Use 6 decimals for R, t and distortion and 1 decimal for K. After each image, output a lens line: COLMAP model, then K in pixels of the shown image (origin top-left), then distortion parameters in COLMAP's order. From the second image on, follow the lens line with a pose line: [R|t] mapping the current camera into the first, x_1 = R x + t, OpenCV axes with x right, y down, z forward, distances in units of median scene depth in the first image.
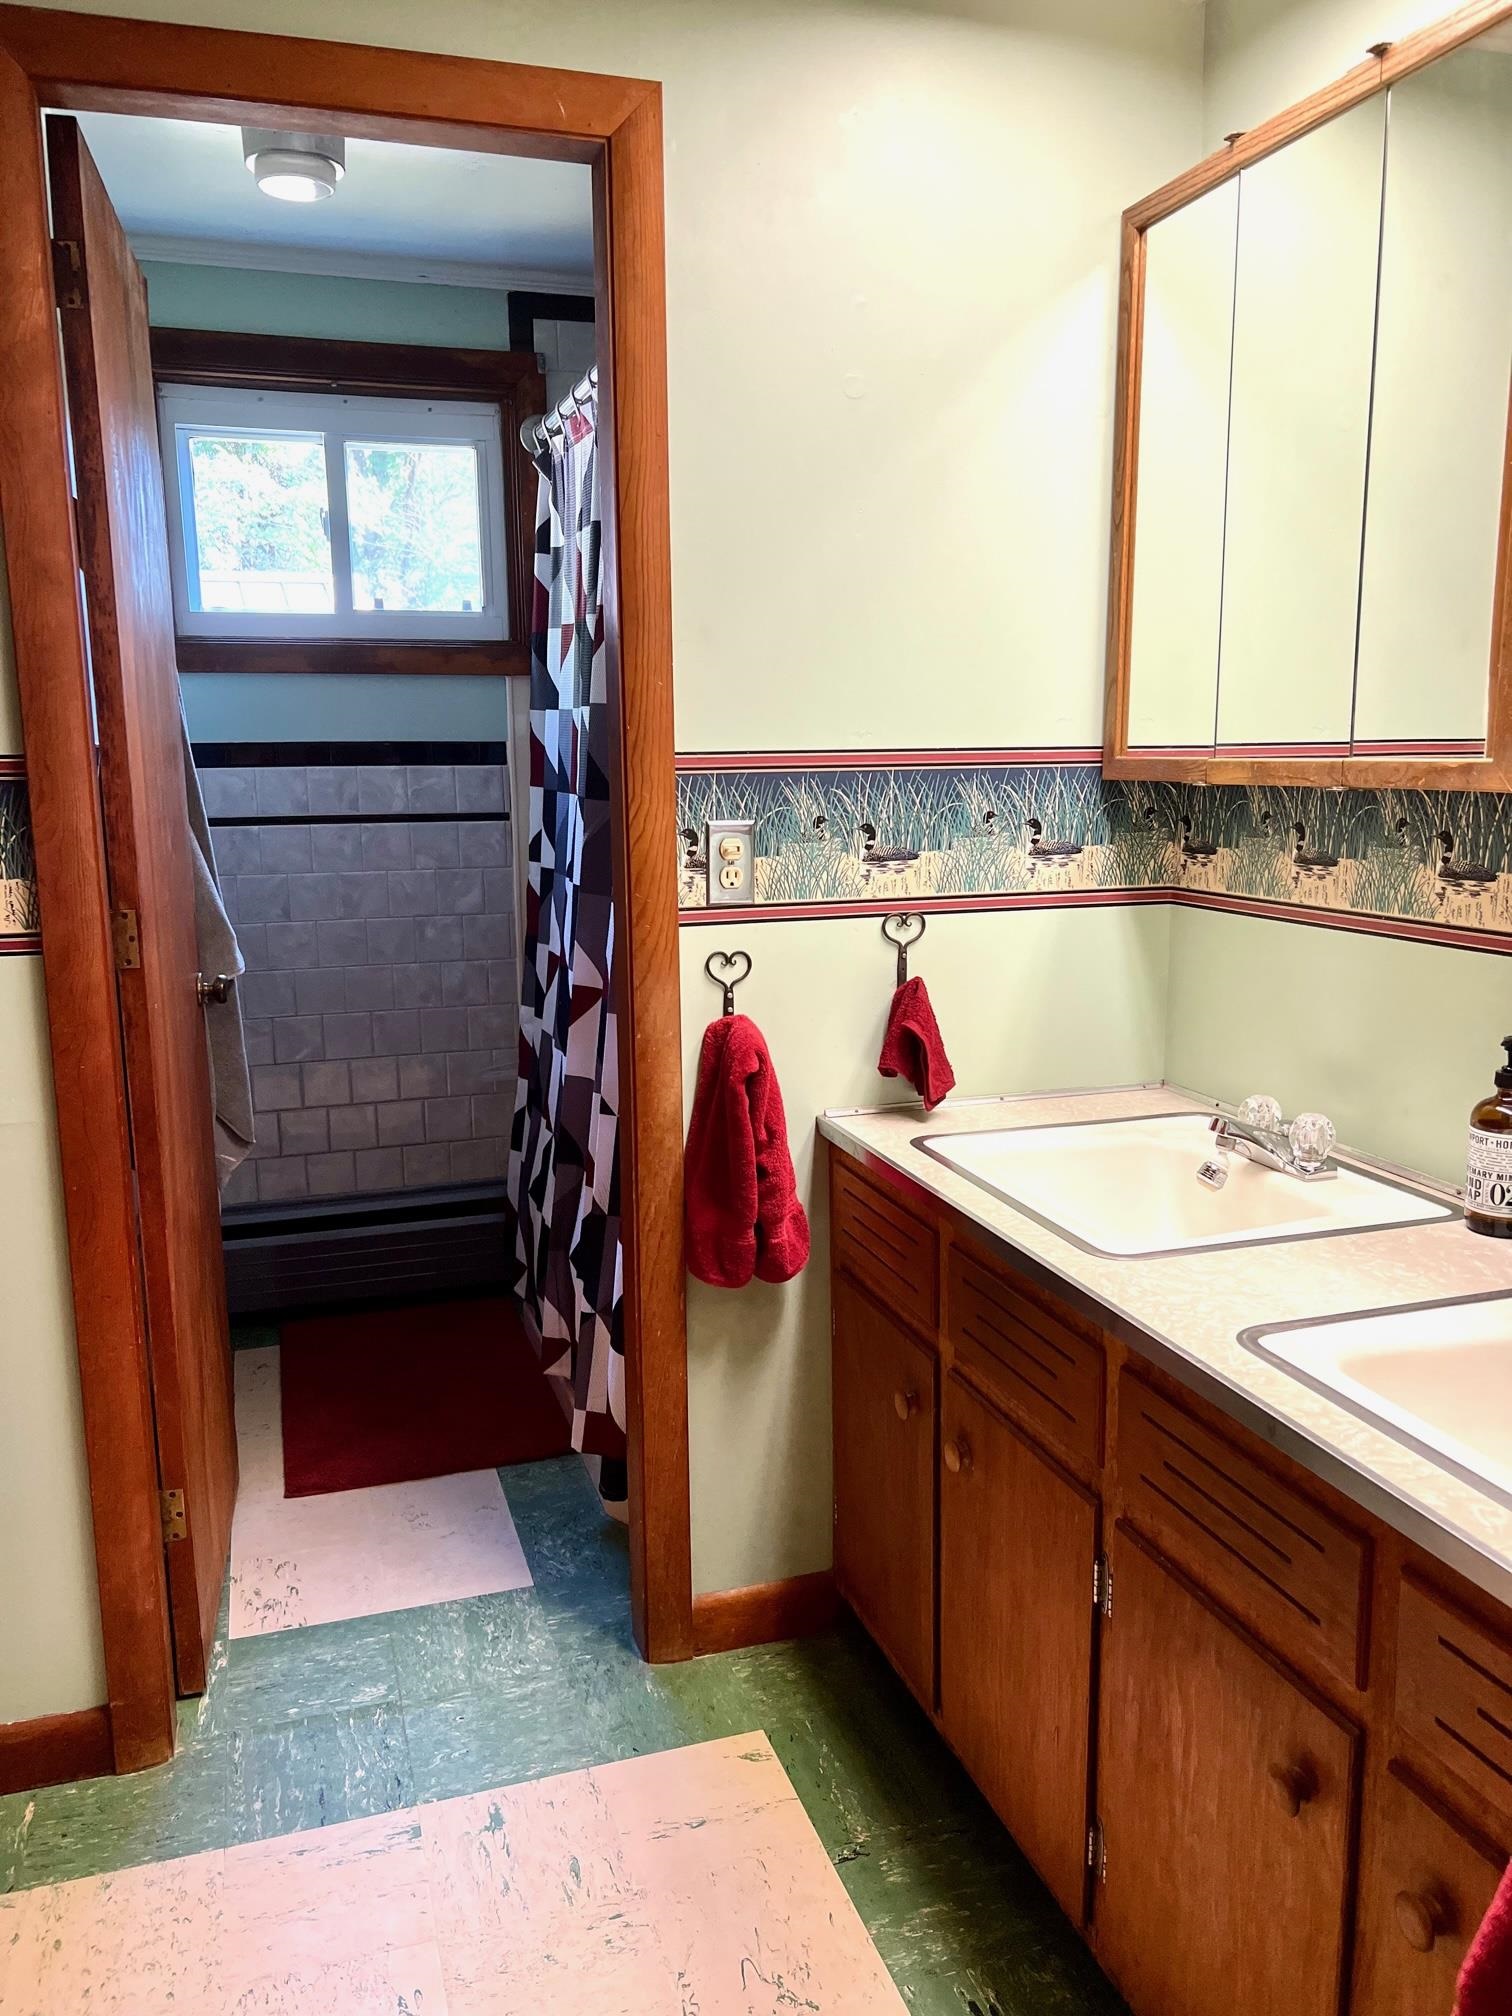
lens RADIAL K [[1560.6, 0, 756.0], [0, 1560.6, 1008.0], [0, 0, 1]] dist [0.057180, -0.082591]
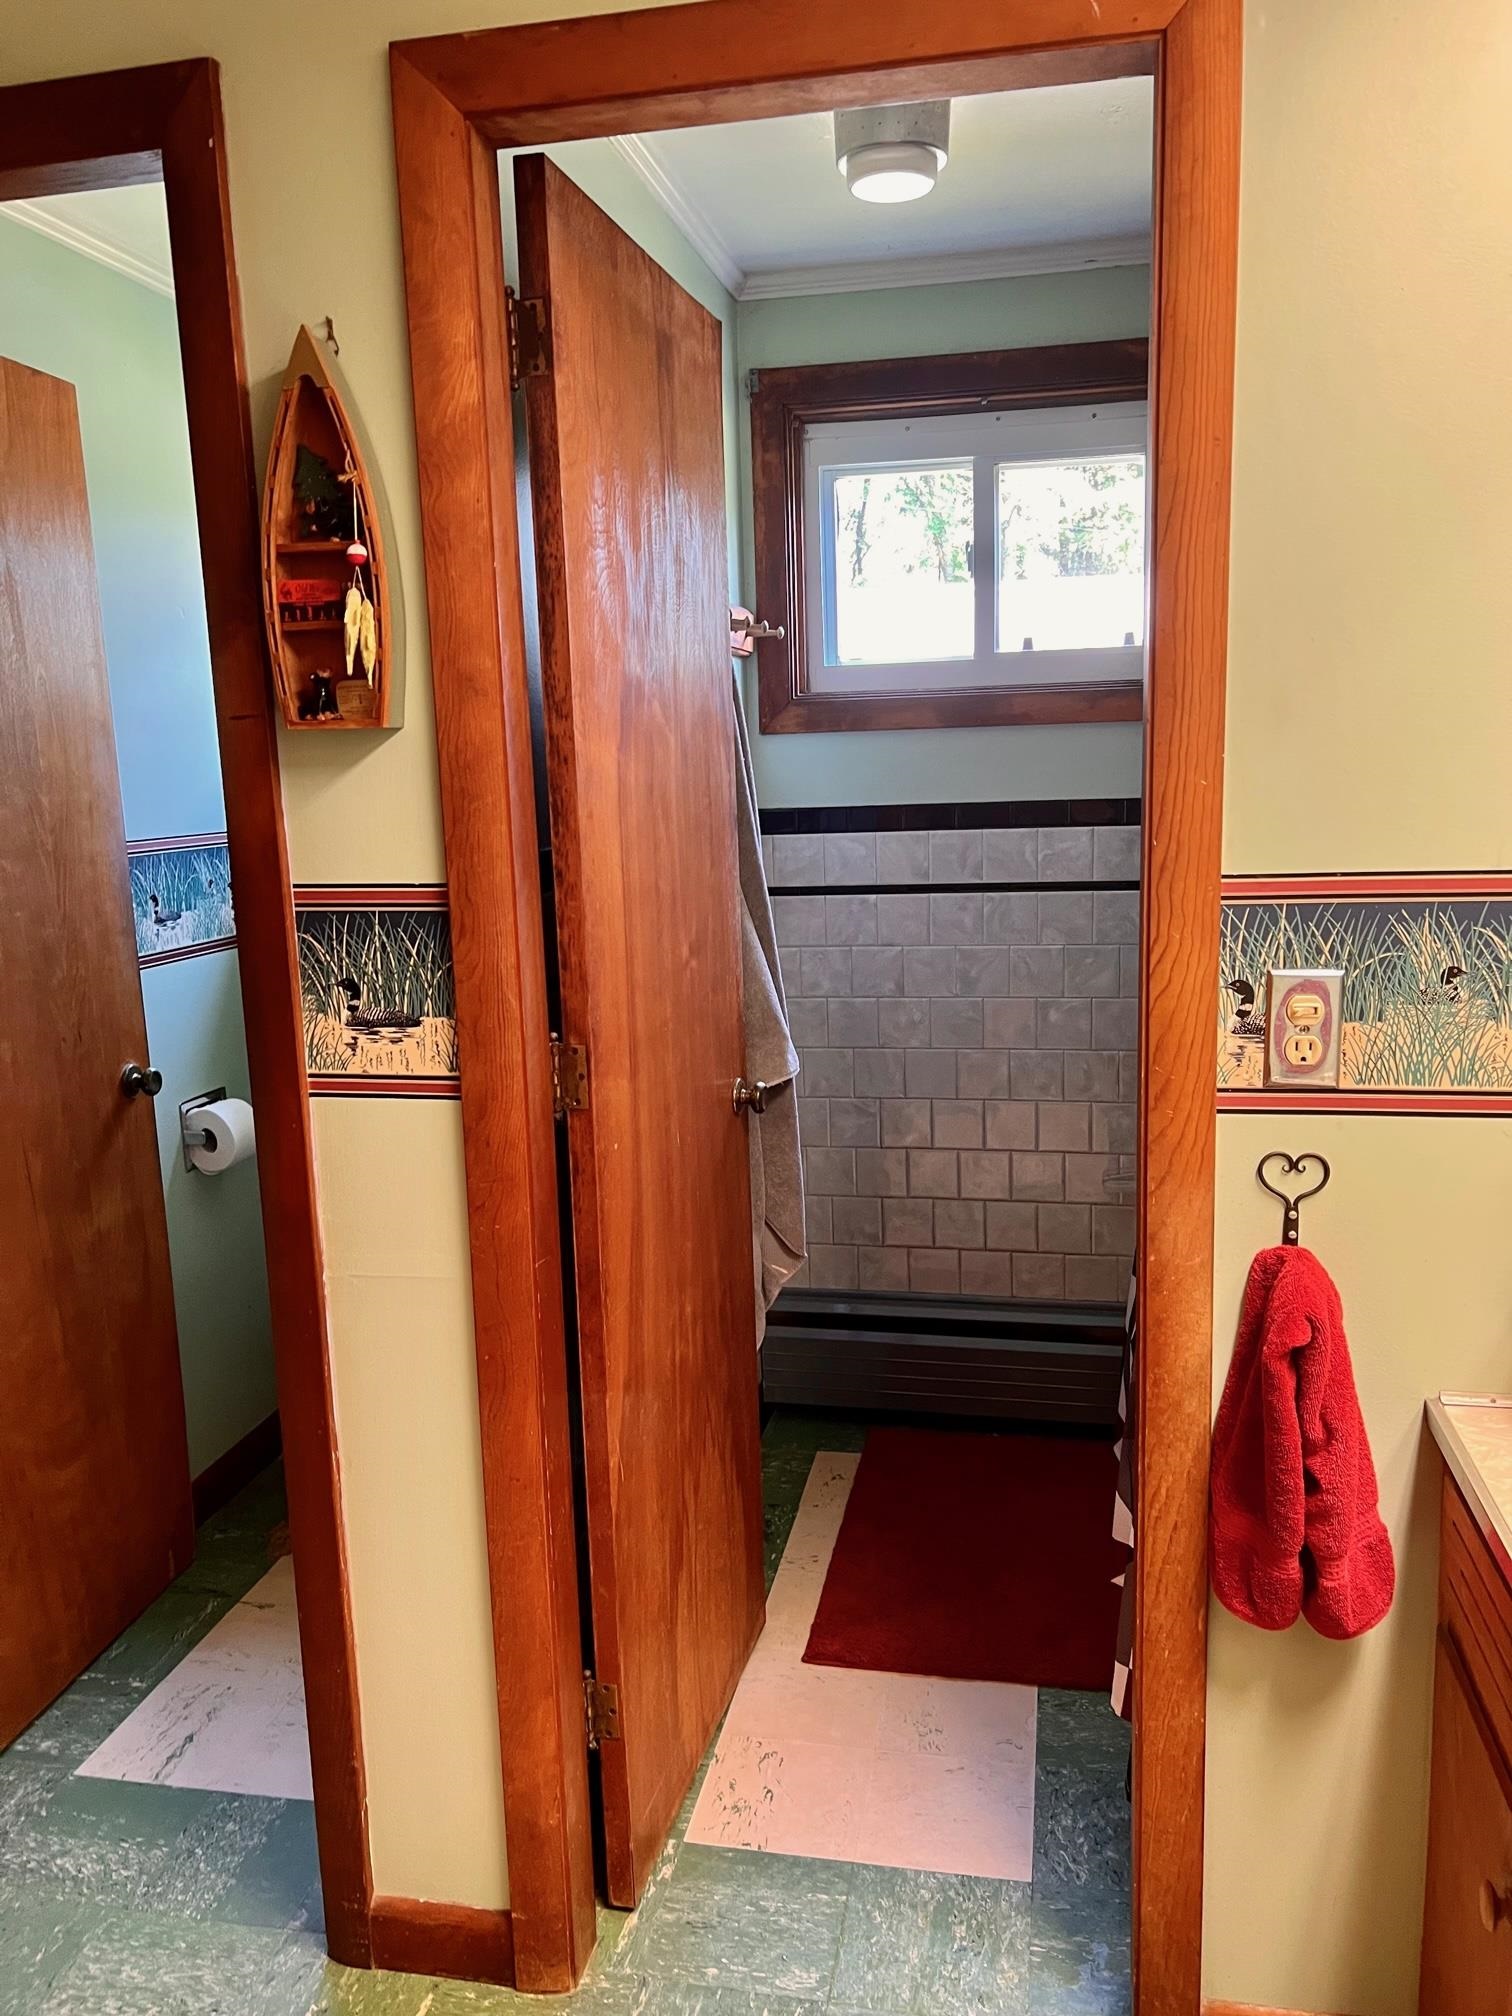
lens RADIAL K [[1520.0, 0, 756.0], [0, 1520.0, 1008.0], [0, 0, 1]] dist [0.048710, -0.066659]
pose [[0.867063, 0.065040, -0.493935, 0.108361], [-0.058838, 0.997872, 0.028112, -0.106477], [0.494712, 0.004688, 0.869044, 0.277771]]
